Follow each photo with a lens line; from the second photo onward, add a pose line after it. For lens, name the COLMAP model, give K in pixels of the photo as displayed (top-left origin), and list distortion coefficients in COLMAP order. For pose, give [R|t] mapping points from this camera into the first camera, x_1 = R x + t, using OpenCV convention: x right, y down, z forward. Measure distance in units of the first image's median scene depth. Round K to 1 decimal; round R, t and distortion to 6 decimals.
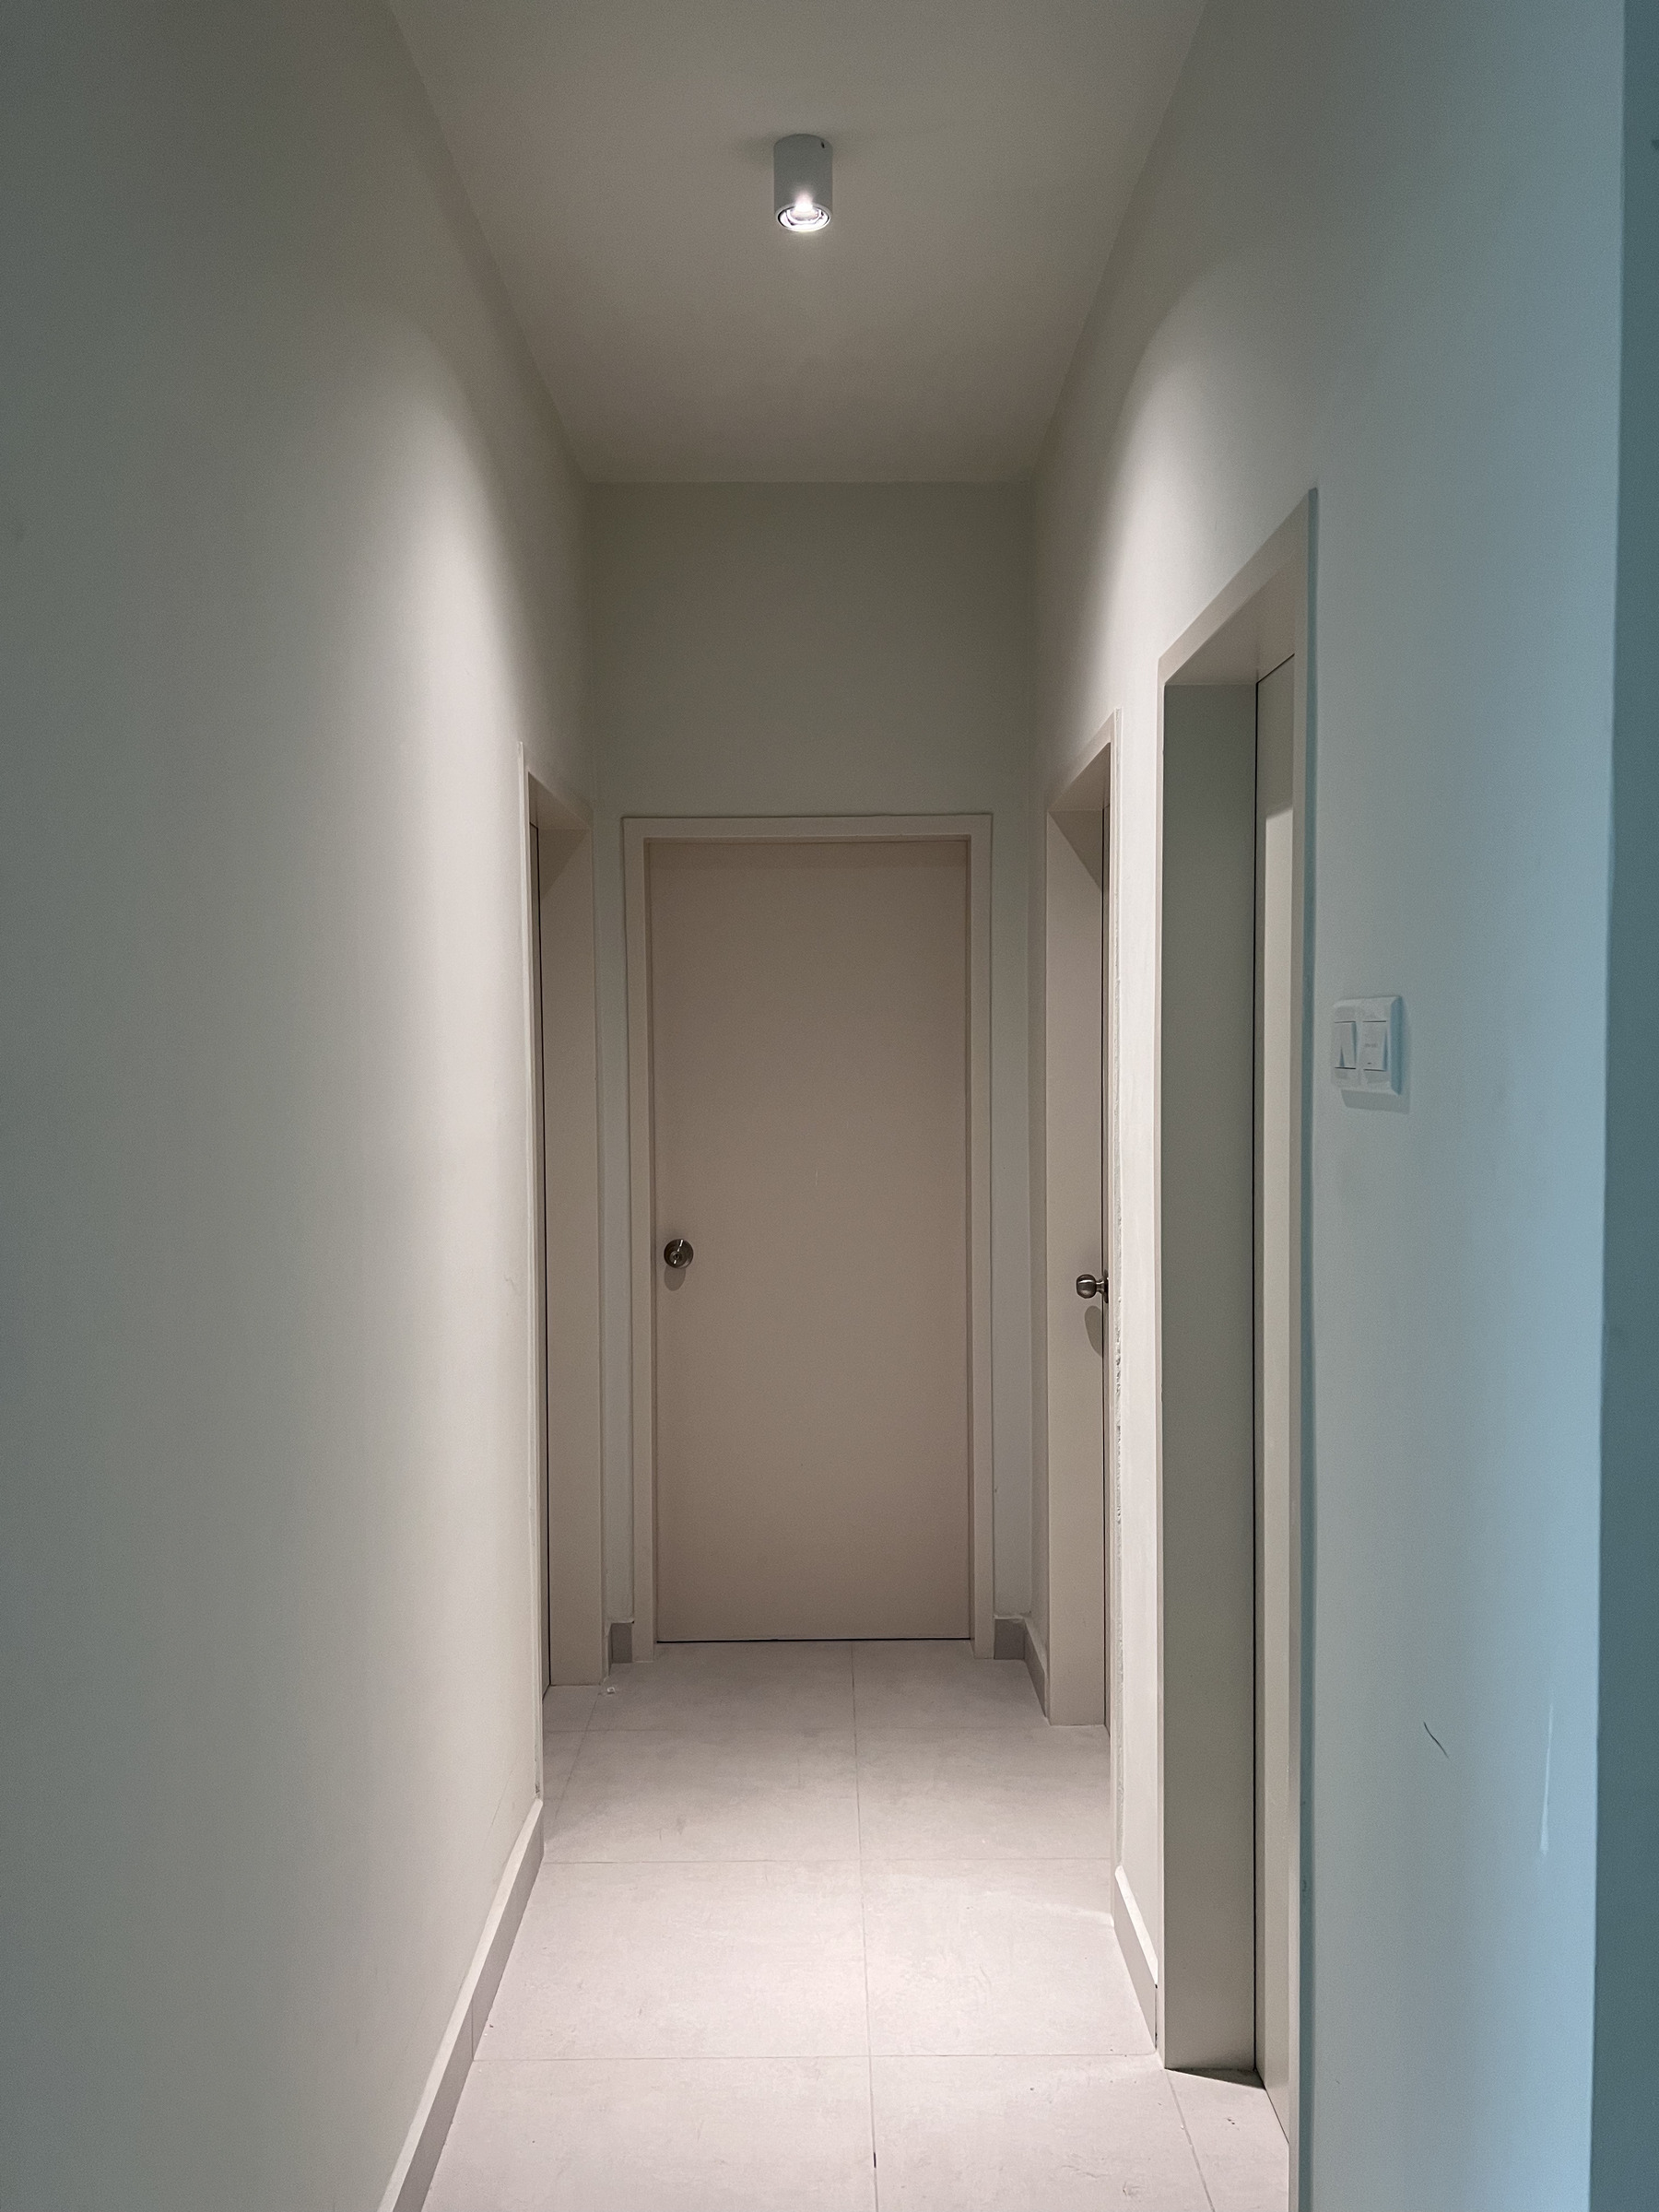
lens RADIAL K [[1662.3, 0, 829.5], [0, 1662.3, 1106.0], [0, 0, 1]] dist [0.089570, -0.117359]
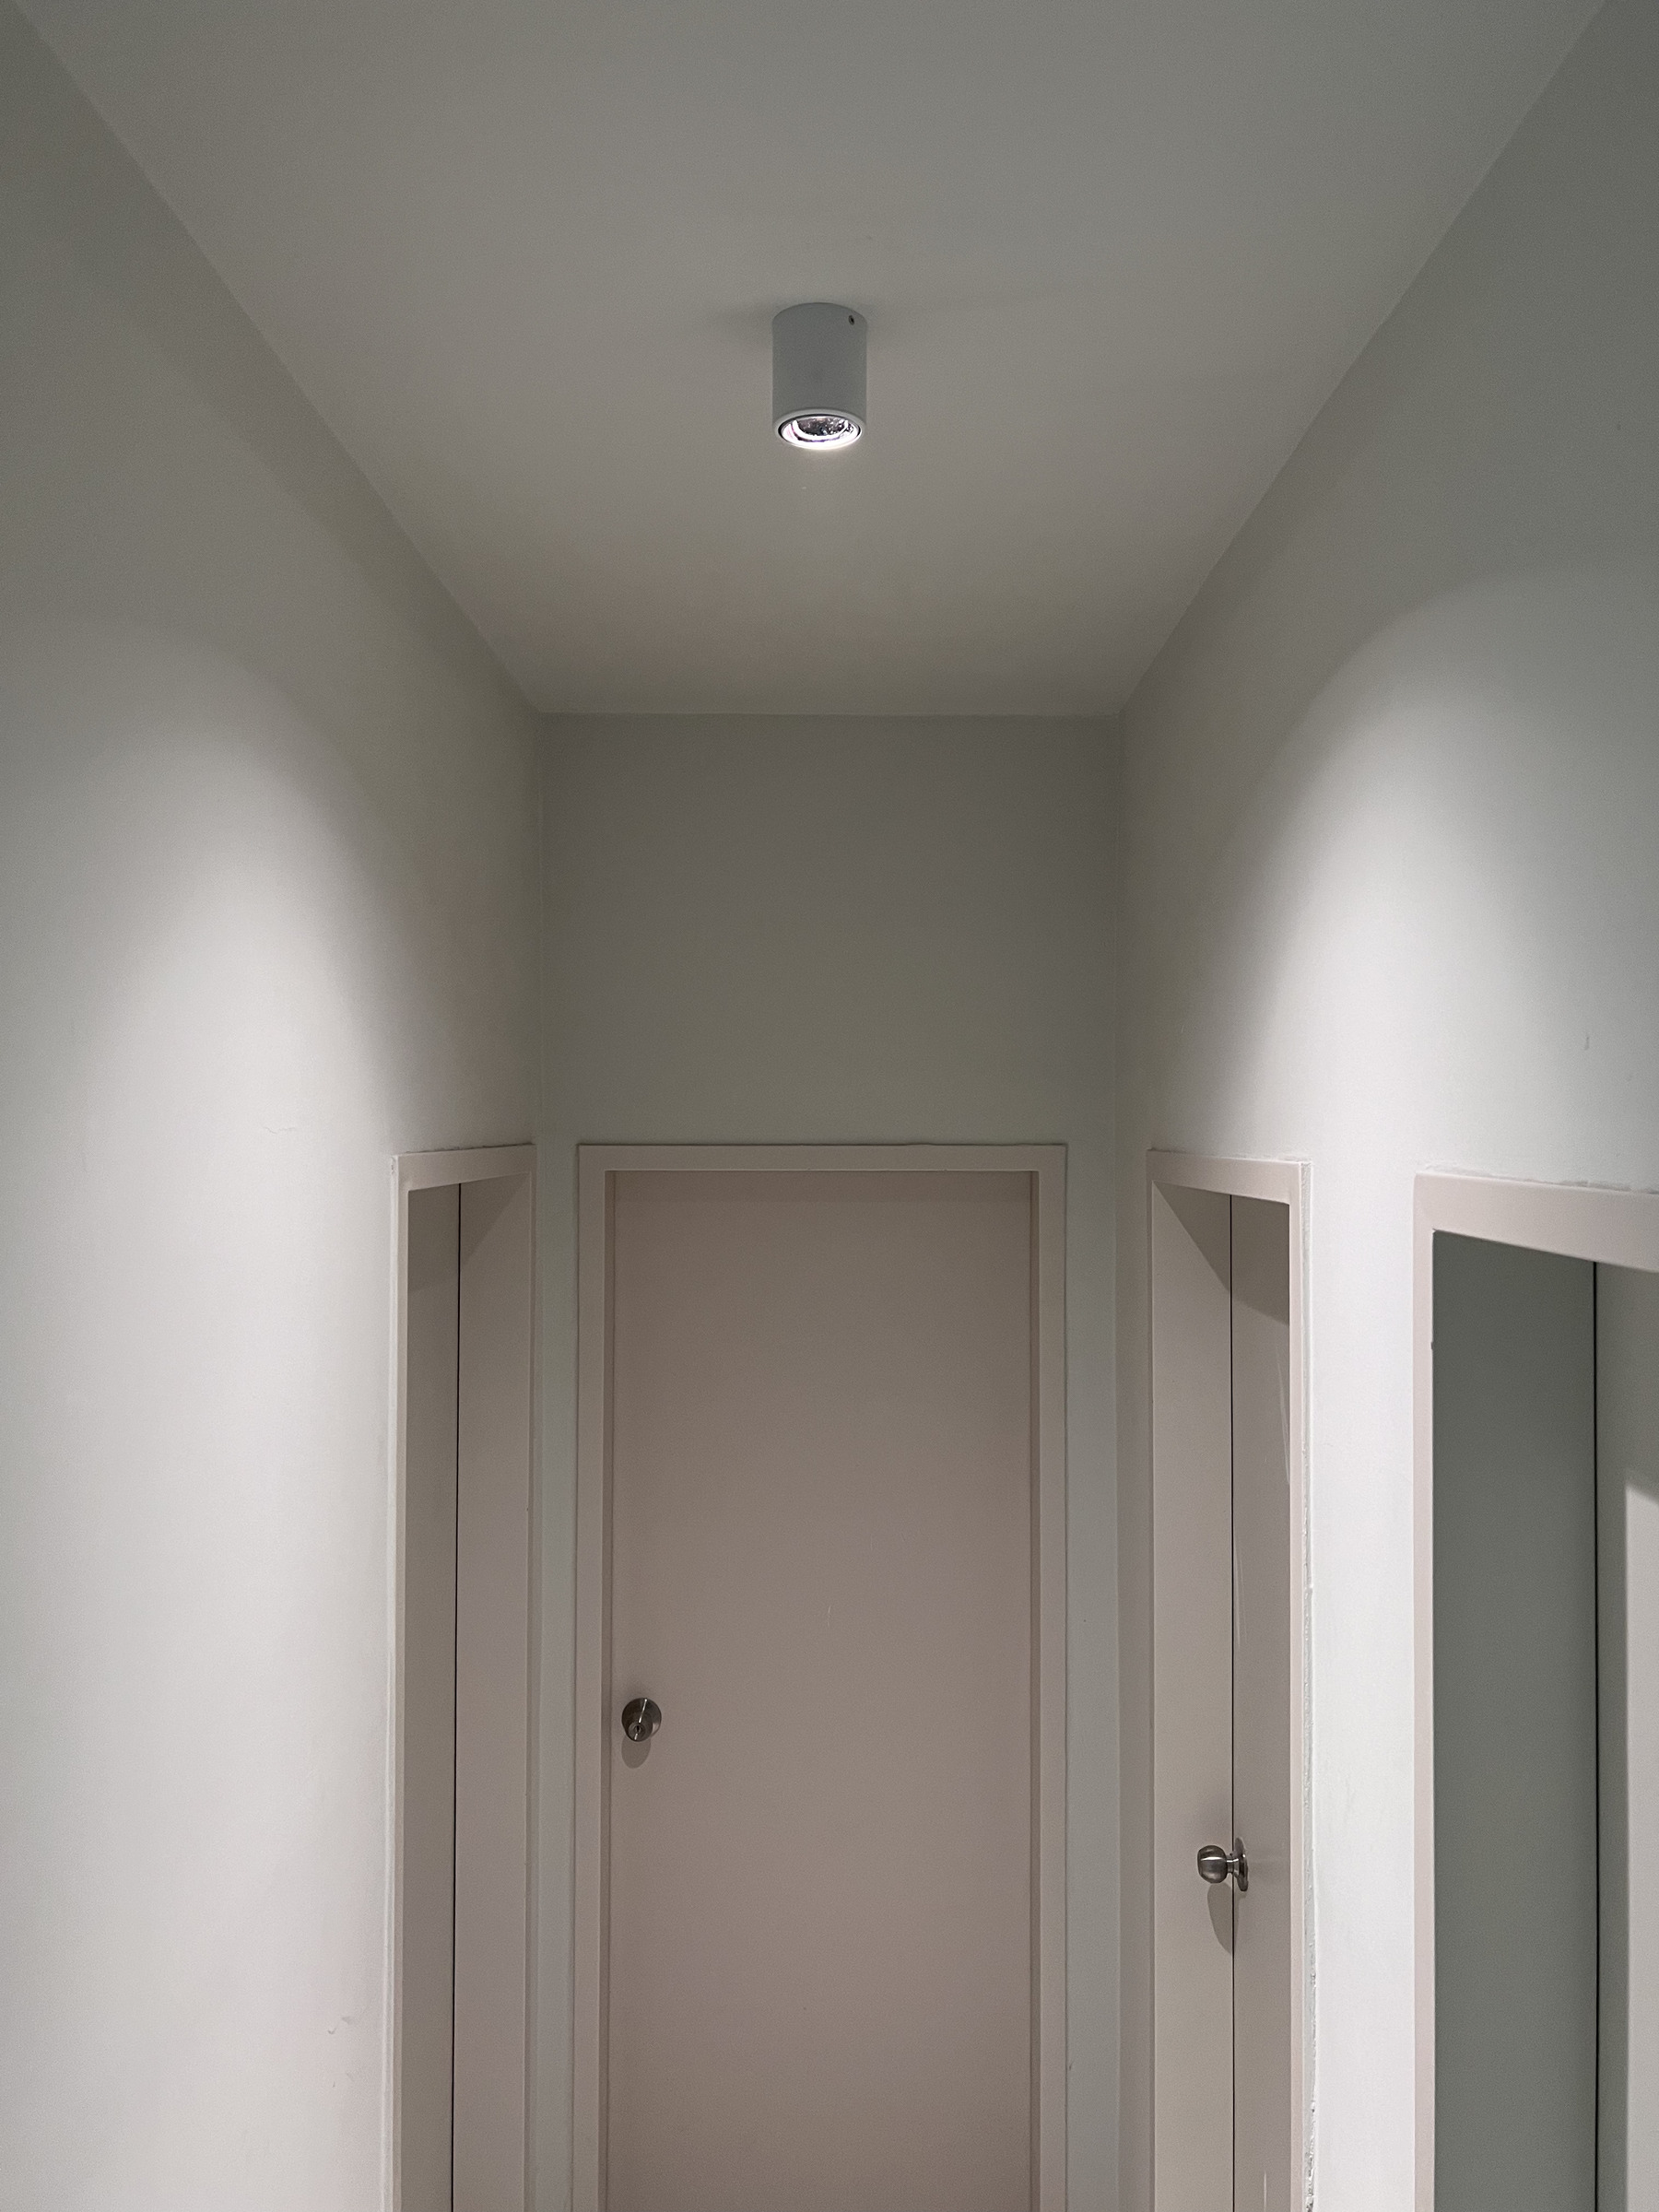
lens RADIAL K [[1662.3, 0, 829.5], [0, 1662.3, 1106.0], [0, 0, 1]] dist [0.089570, -0.117359]
pose [[0.999892, 0.010010, -0.010746, -0.001937], [-0.010500, 0.998858, -0.046600, -0.173430], [0.010267, 0.046708, 0.998856, 0.274986]]
